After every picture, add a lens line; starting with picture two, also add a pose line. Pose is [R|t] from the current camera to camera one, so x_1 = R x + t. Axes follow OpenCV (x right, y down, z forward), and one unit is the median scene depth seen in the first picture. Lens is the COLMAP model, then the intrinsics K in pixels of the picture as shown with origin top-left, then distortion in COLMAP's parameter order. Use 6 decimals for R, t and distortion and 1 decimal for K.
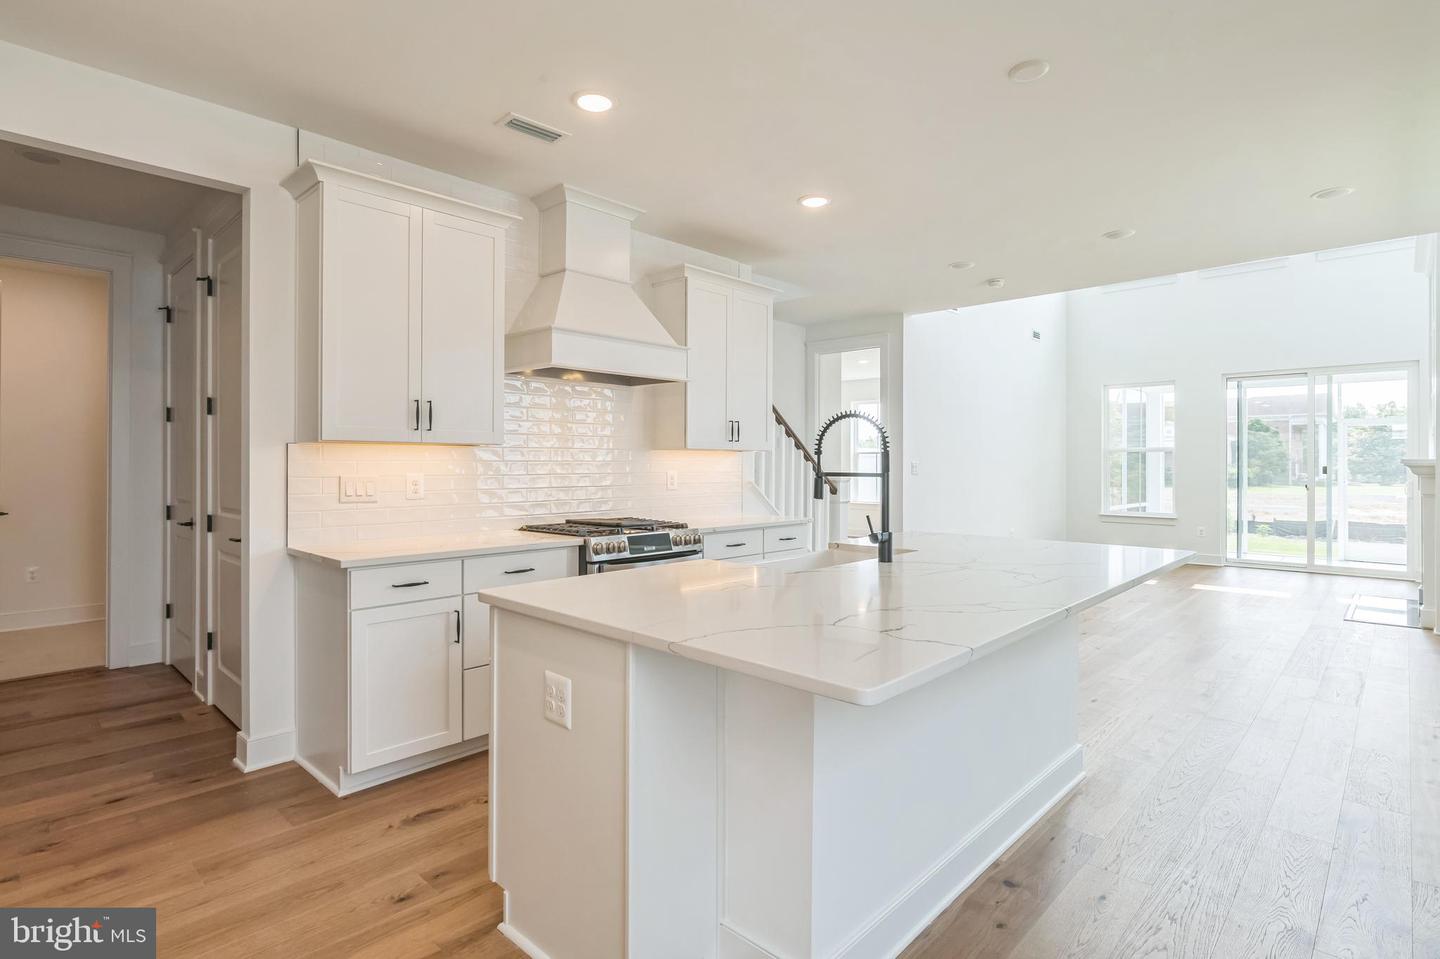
lens RADIAL K [[733.2, 0, 715.5], [0, 733.2, 461.9], [0, 0, 1]] dist [0.002523, 0.000281]
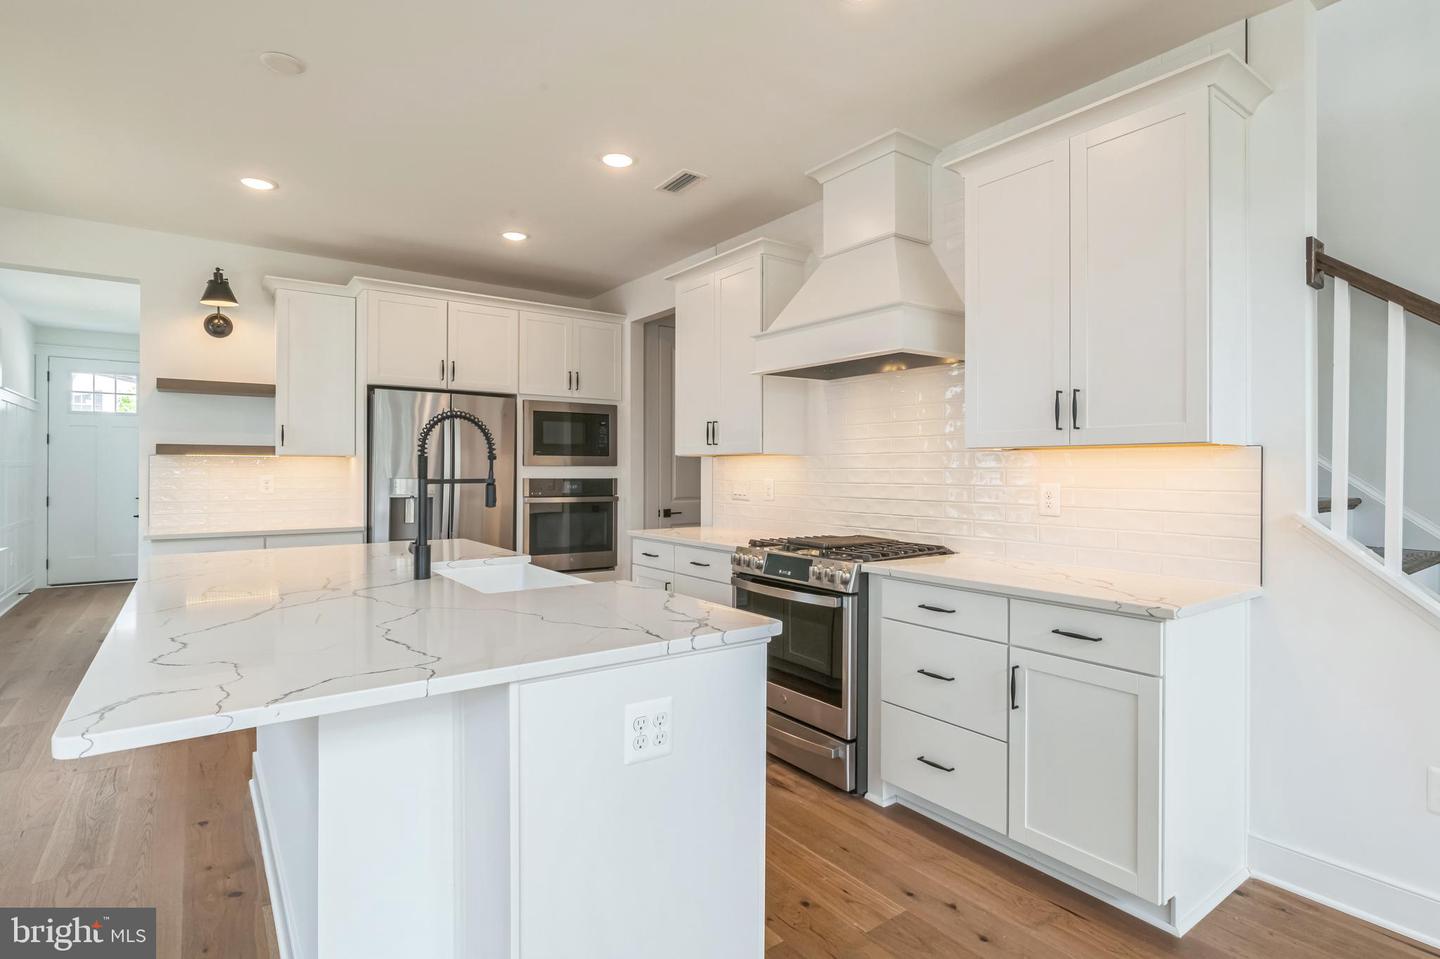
lens RADIAL K [[721.1, 0, 714.8], [0, 721.1, 466.5], [0, 0, 1]] dist [-0.001268, -0.000229]
pose [[-0.176940, -0.005357, -0.984207, 0.681707], [-0.002536, 0.999984, -0.004987, 0.001748], [0.984218, 0.001614, -0.176951, 0.996488]]
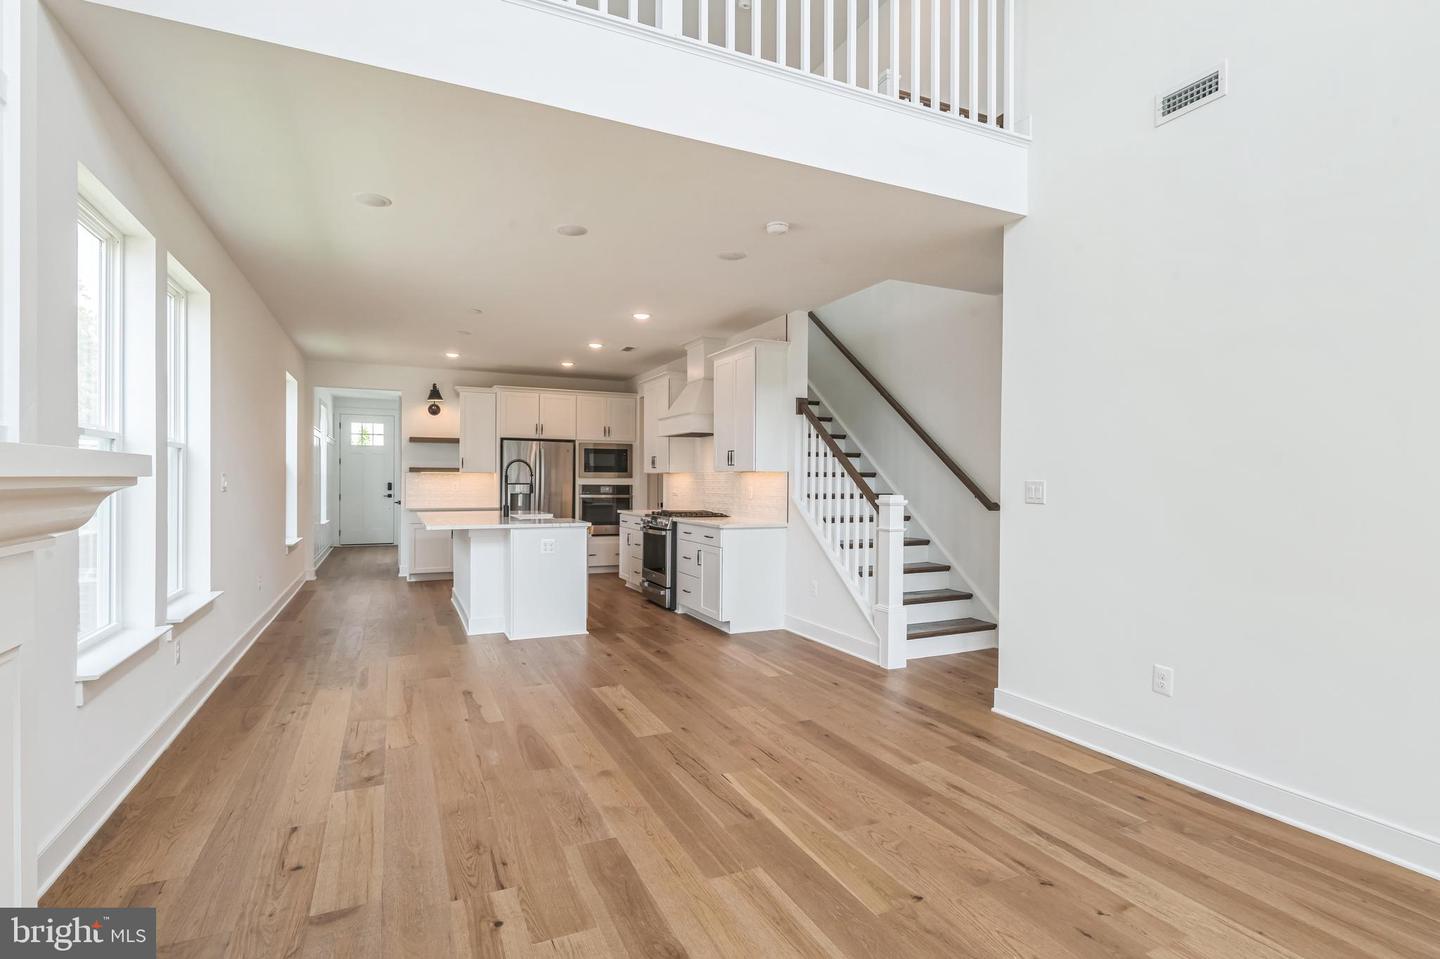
lens RADIAL K [[707.1, 0, 719.0], [0, 707.1, 484.9], [0, 0, 1]] dist [-0.003028, -0.000650]
pose [[-0.362926, 0.003548, -0.931811, 1.516260], [-0.006620, 0.999958, 0.006386, 0.000852], [0.931795, 0.008486, -0.362887, 1.730009]]
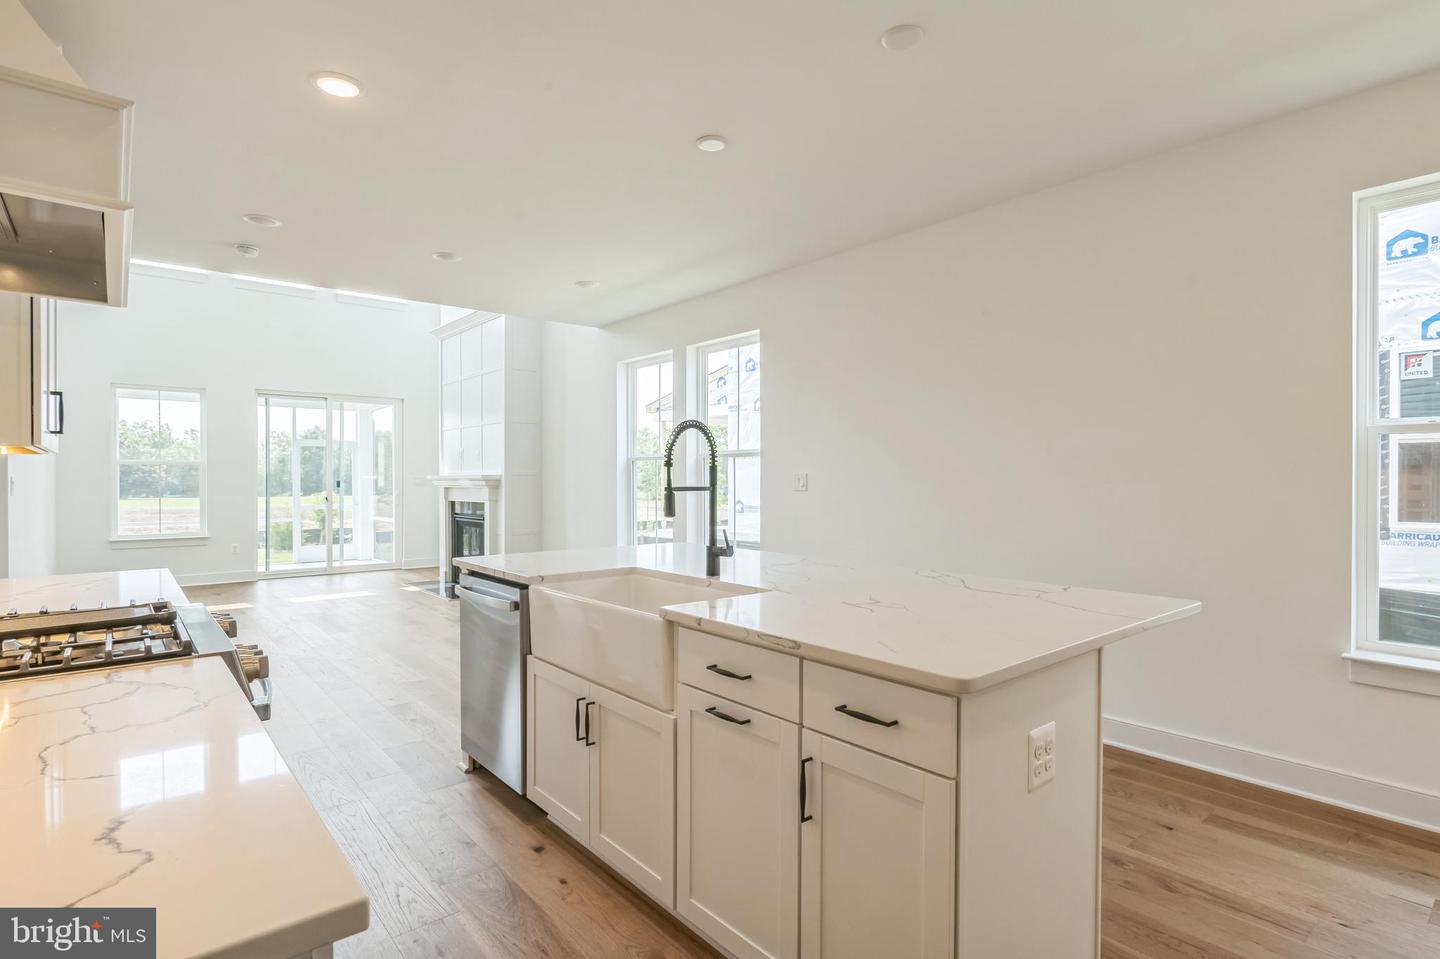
lens RADIAL K [[720.1, 0, 720.0], [0, 720.1, 479.5], [0, 0, 1]] dist [-0.000610, 0.000045]
pose [[0.105269, -0.000953, 0.994443, -0.489064], [-0.002113, 0.999997, 0.001182, 0.002756], [-0.994442, -0.002226, 0.105266, 0.588997]]
